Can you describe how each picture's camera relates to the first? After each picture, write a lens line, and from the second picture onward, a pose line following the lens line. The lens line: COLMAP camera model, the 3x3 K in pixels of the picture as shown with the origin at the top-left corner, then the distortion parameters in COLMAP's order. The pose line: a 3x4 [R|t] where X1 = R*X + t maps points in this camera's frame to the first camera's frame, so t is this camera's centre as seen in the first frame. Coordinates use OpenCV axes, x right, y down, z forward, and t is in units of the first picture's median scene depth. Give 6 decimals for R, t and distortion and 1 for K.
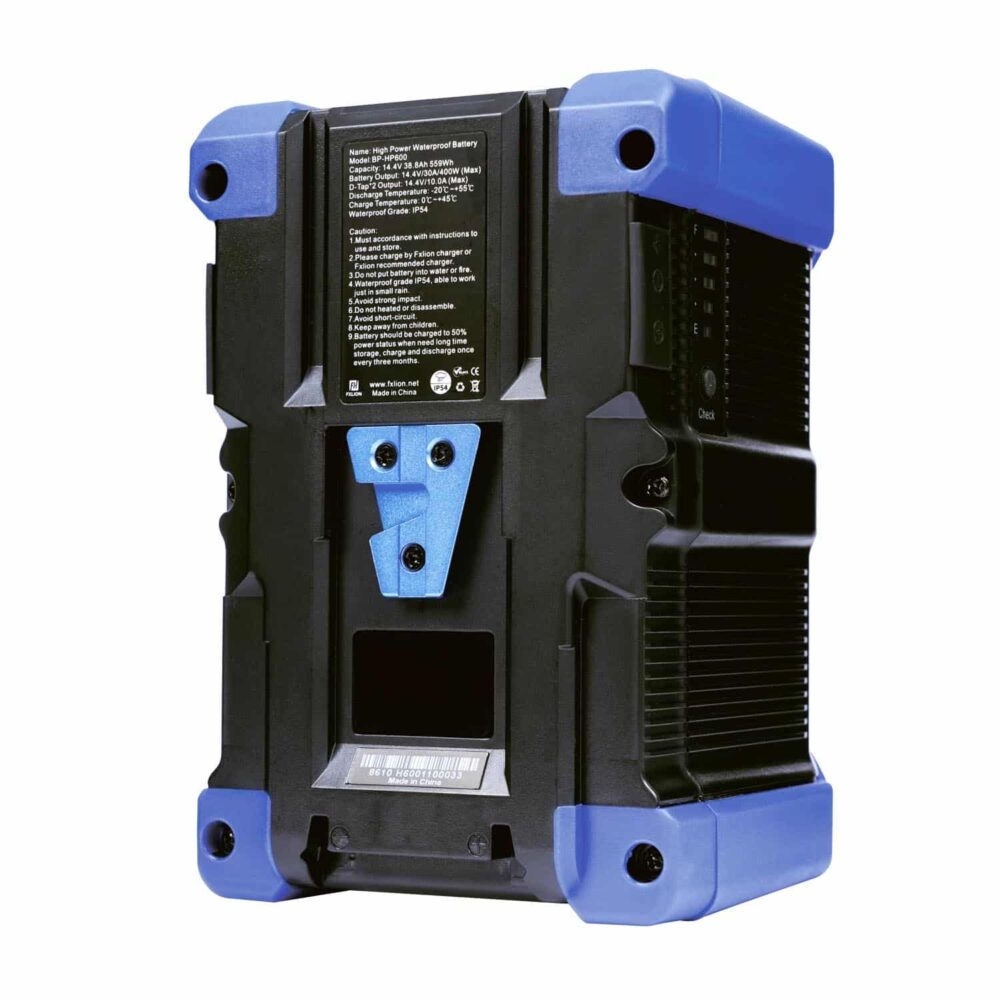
lens RADIAL K [[2728.9, 0, 499.5], [0, 2728.9, 503.5], [0, 0, 1]] dist [0.064587, 0.000000]
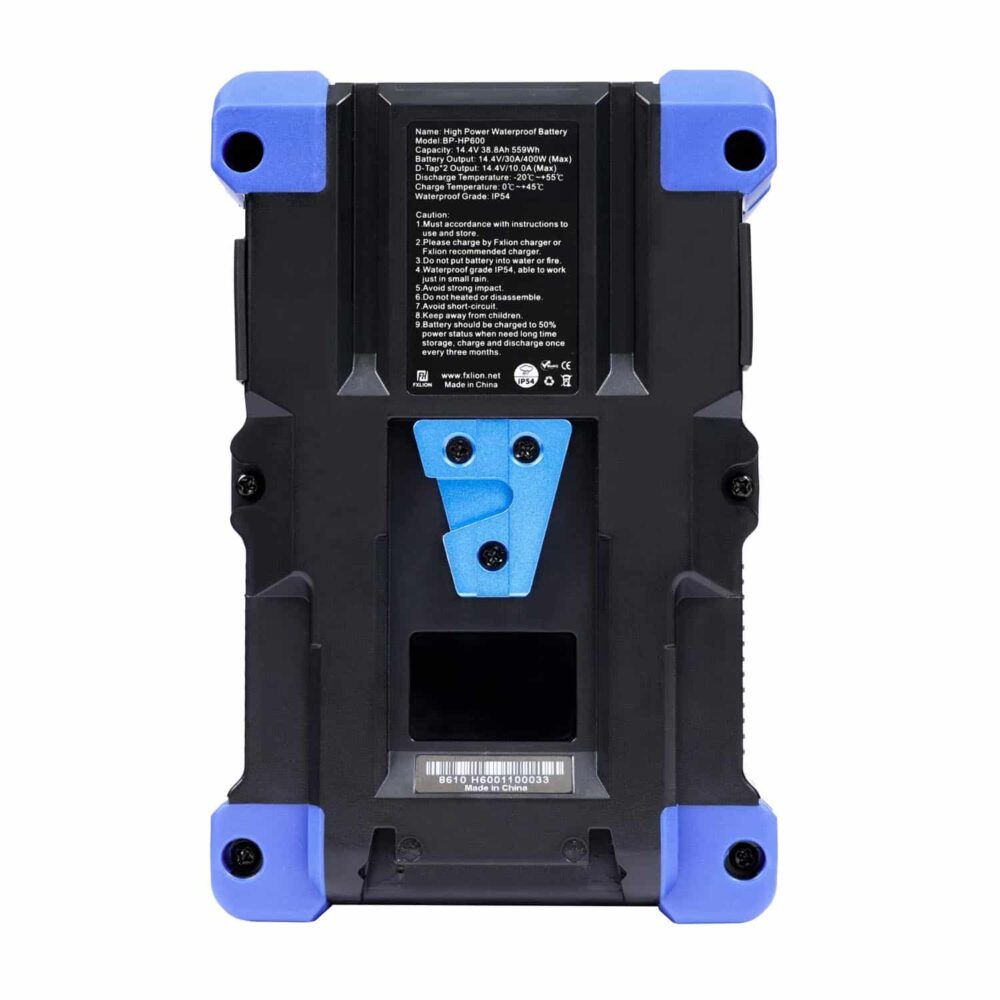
lens RADIAL K [[2728.9, 0, 501.4], [0, 2728.9, 534.1], [0, 0, 1]] dist [0.064587, 0.000000]
pose [[0.901332, 0.011287, 0.432982, -0.445078], [-0.011473, 0.999932, -0.002185, 0.013994], [-0.432977, -0.002998, 0.901400, 0.127991]]
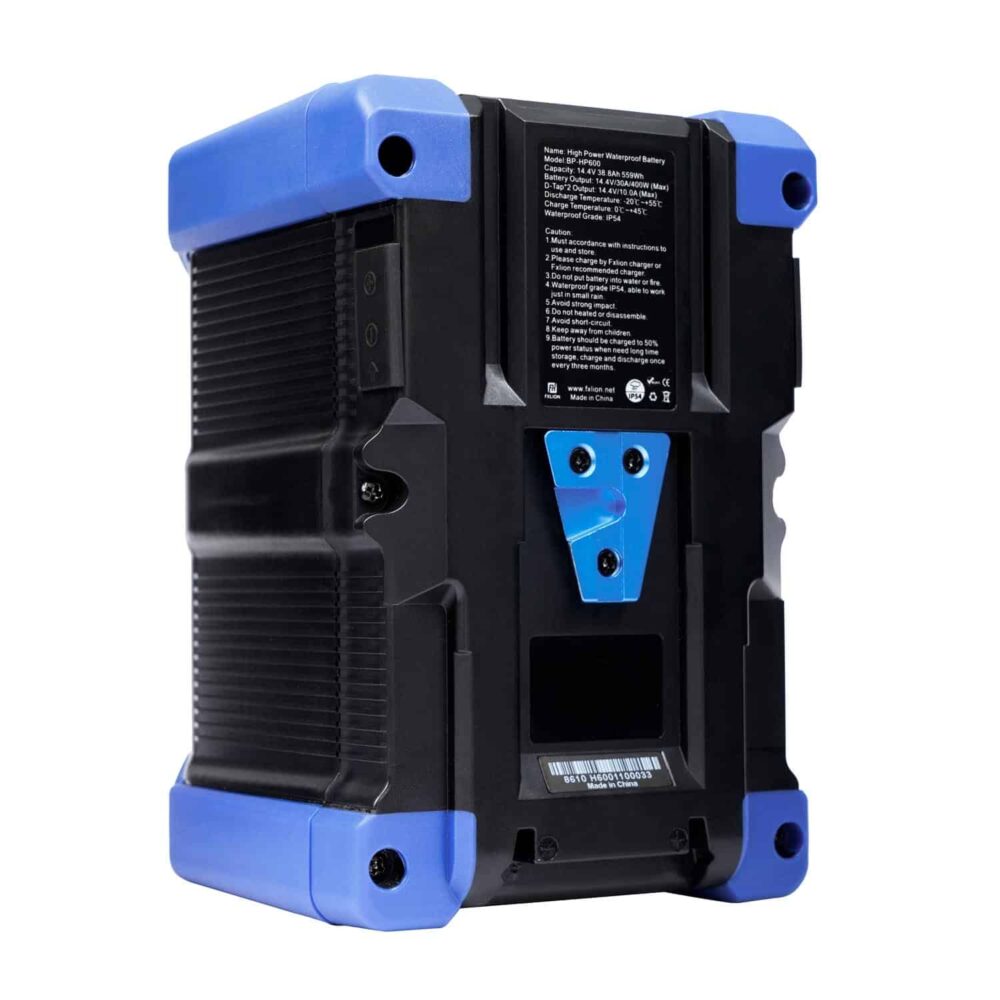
lens RADIAL K [[2728.9, 0, 500.4], [0, 2728.9, 497.7], [0, 0, 1]] dist [0.064587, 0.000000]
pose [[0.506066, 0.015328, 0.862358, -0.917256], [-0.020875, 0.999767, -0.005520, 0.002121], [-0.862242, -0.015209, 0.506268, 0.522286]]
